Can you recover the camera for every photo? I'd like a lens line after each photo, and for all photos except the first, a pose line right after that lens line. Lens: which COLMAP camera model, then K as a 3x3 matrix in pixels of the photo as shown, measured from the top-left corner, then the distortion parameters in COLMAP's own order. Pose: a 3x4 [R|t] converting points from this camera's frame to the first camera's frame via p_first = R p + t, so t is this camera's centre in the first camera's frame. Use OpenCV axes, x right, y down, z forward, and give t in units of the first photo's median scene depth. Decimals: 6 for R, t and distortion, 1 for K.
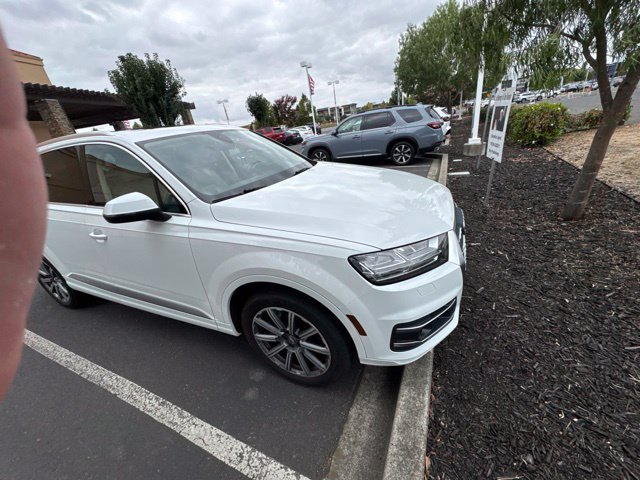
lens RADIAL K [[255.3, 0, 319.7], [0, 255.3, 238.8], [0, 0, 1]] dist [-0.003781, 0.000363]
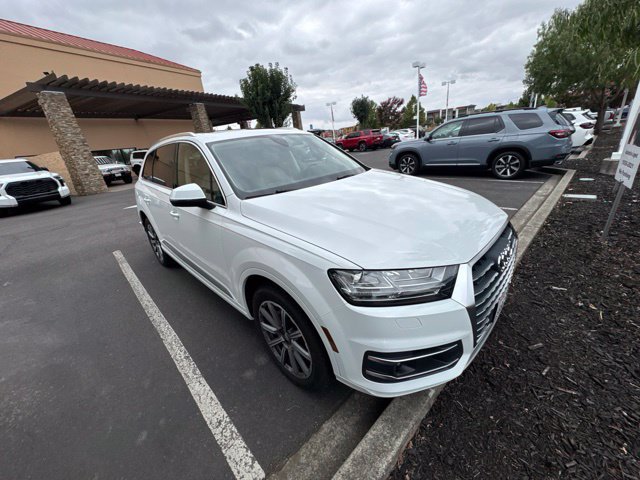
lens RADIAL K [[255.3, 0, 320.0], [0, 255.3, 238.1], [0, 0, 1]] dist [-0.003781, 0.000363]
pose [[0.932223, 0.164097, -0.322540, 0.157360], [-0.166459, 0.985836, 0.020448, -0.026102], [0.321327, 0.034627, 0.946335, 0.018354]]
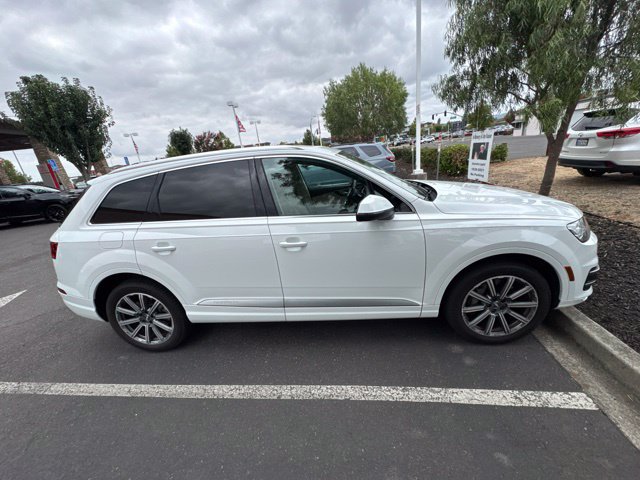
lens RADIAL K [[255.3, 0, 320.1], [0, 255.3, 238.4], [0, 0, 1]] dist [-0.003781, 0.000363]
pose [[0.950284, -0.077907, 0.301480, -0.699083], [0.116187, 0.986986, -0.111177, 0.059448], [-0.288895, 0.140677, 0.946969, 0.006918]]
